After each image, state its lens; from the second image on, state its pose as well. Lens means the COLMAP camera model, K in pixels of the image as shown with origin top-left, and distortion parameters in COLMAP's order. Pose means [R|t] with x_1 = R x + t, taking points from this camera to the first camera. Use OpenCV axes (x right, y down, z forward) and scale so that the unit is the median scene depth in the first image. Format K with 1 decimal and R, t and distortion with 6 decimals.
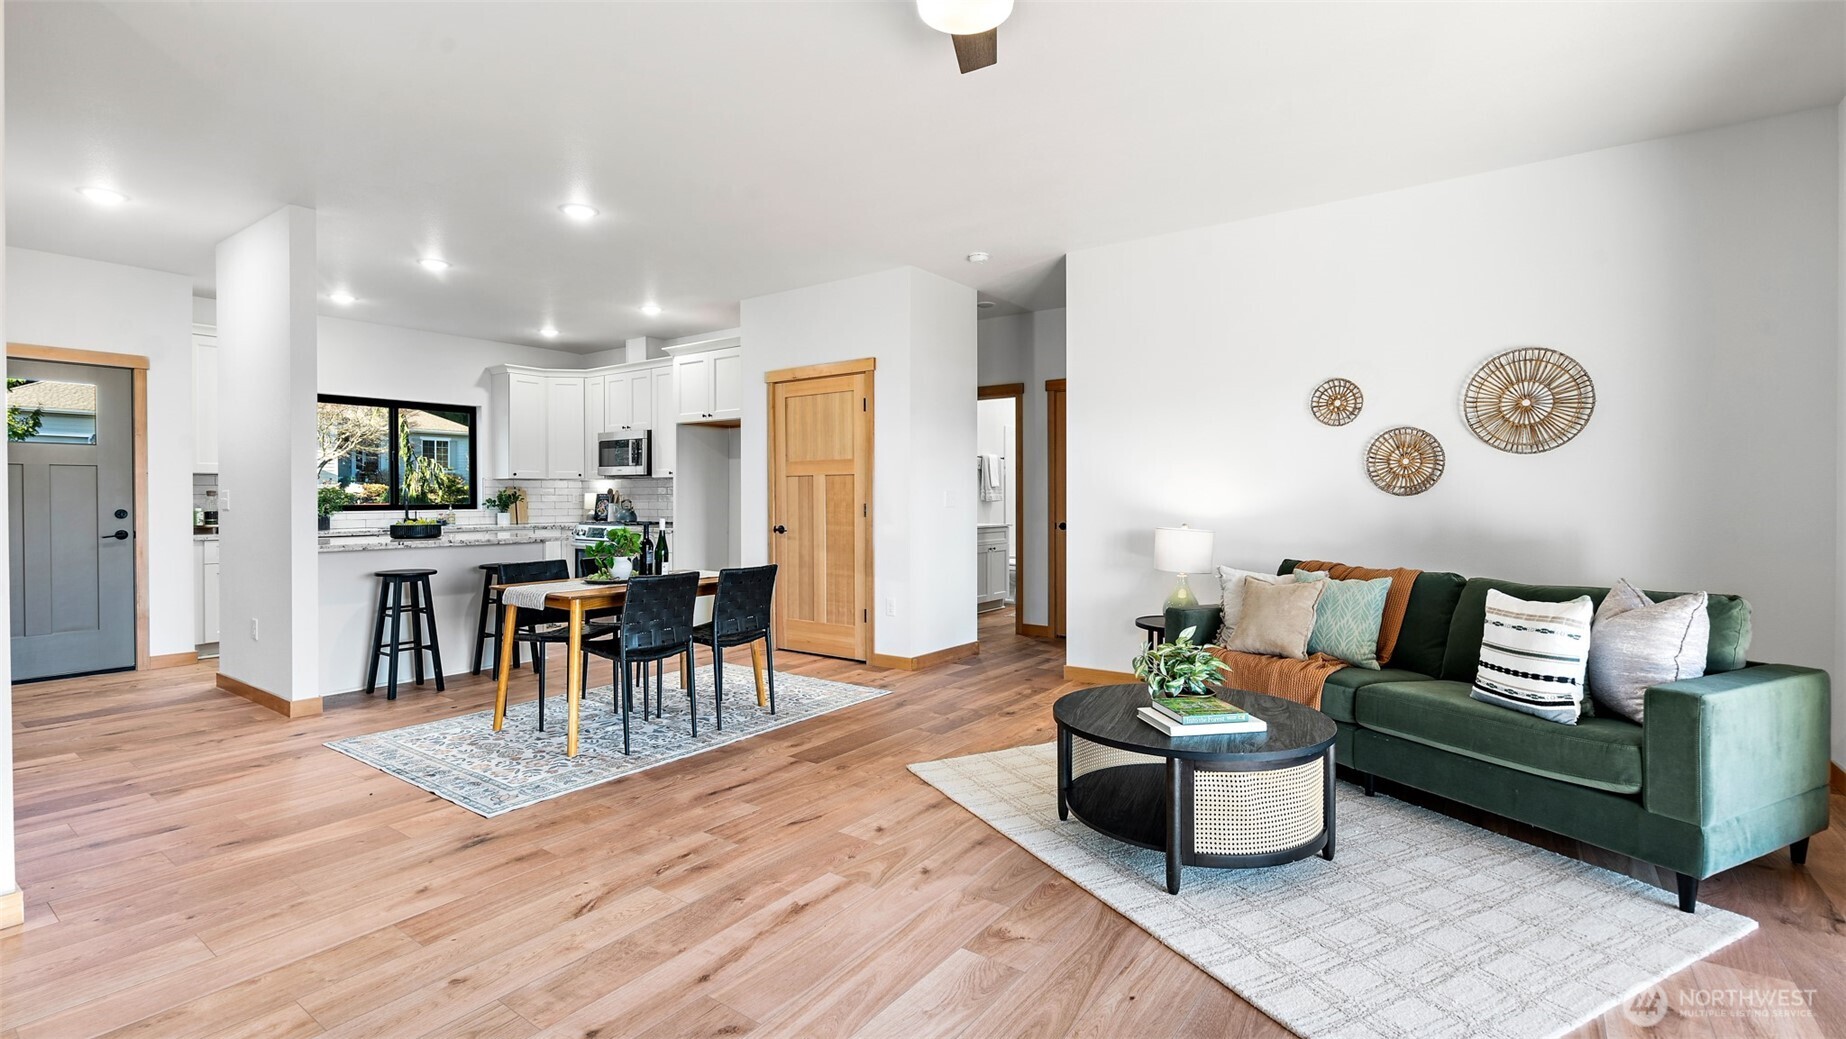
lens RADIAL K [[842.3, 0, 924.0], [0, 842.3, 507.3], [0, 0, 1]] dist [0.000199, 0.000063]
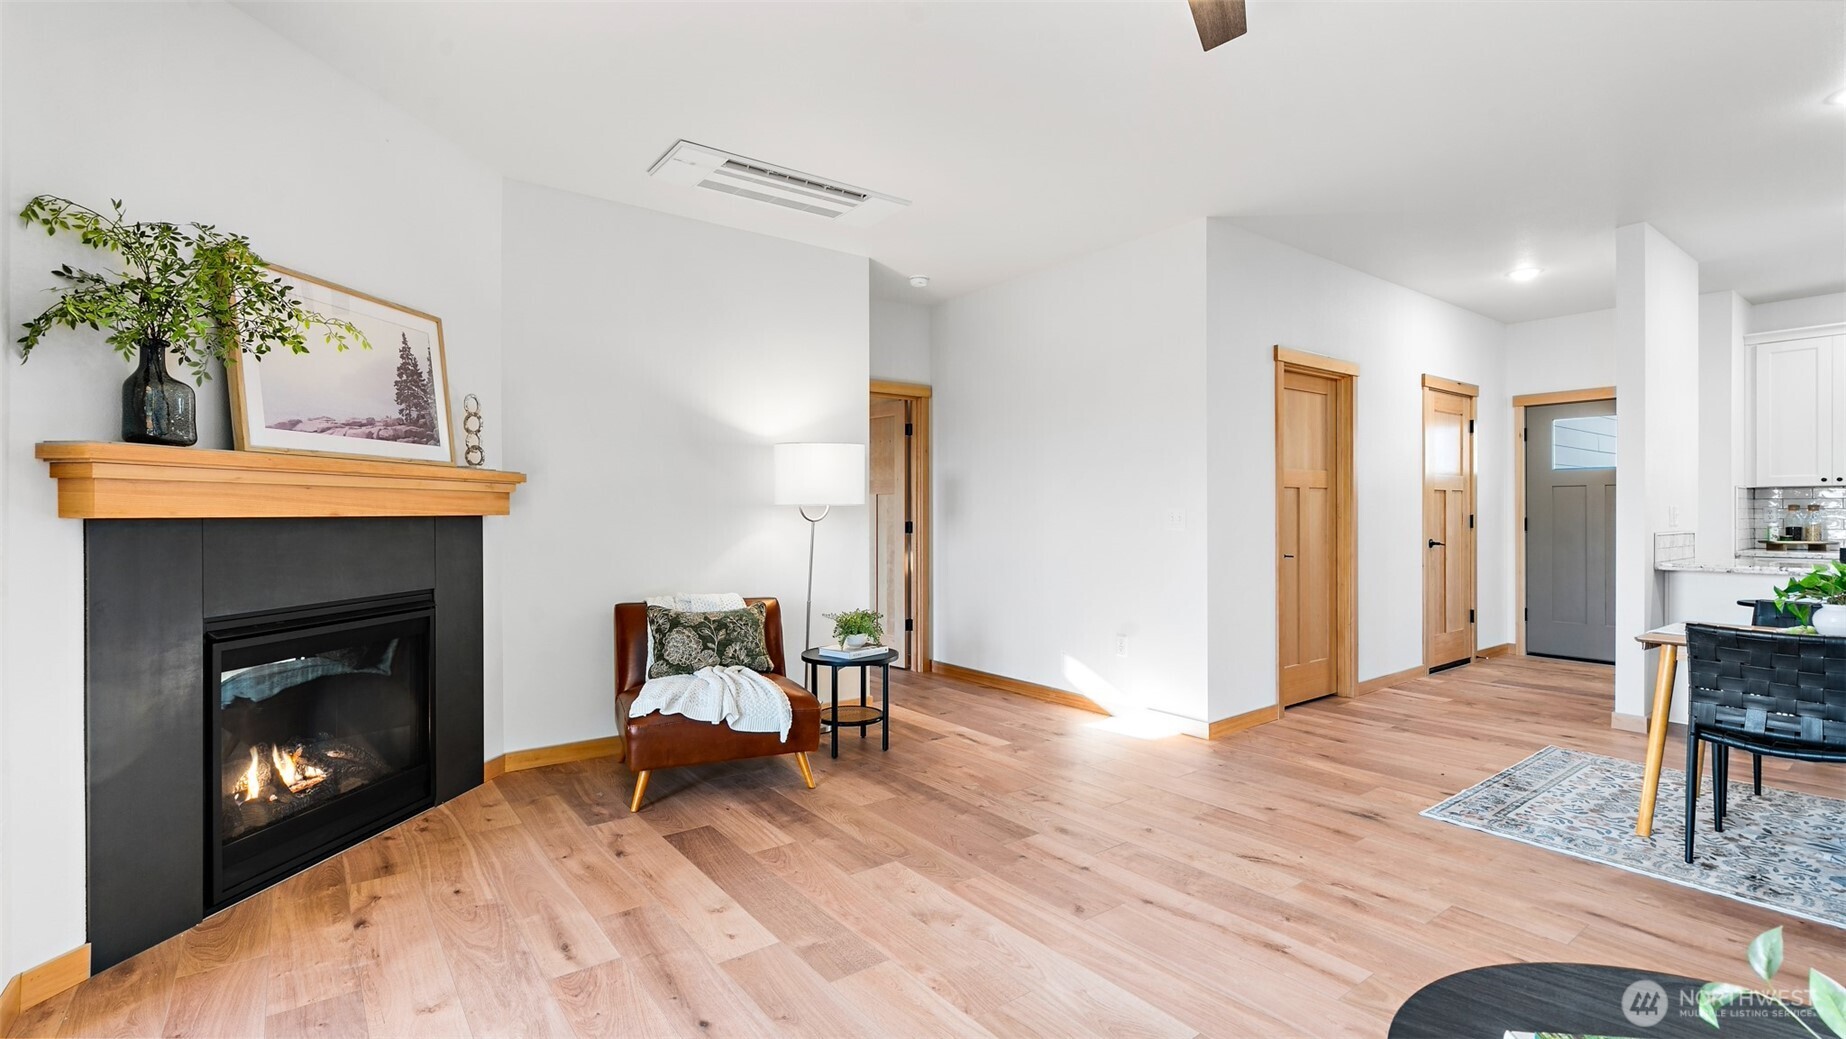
lens RADIAL K [[842.3, 0, 924.3], [0, 842.3, 517.1], [0, 0, 1]] dist [0.000199, 0.000063]
pose [[-0.301693, 0.007297, -0.953377, 0.769949], [-0.007115, 0.999926, 0.009905, -0.022476], [0.953379, 0.009771, -0.301618, 0.777054]]
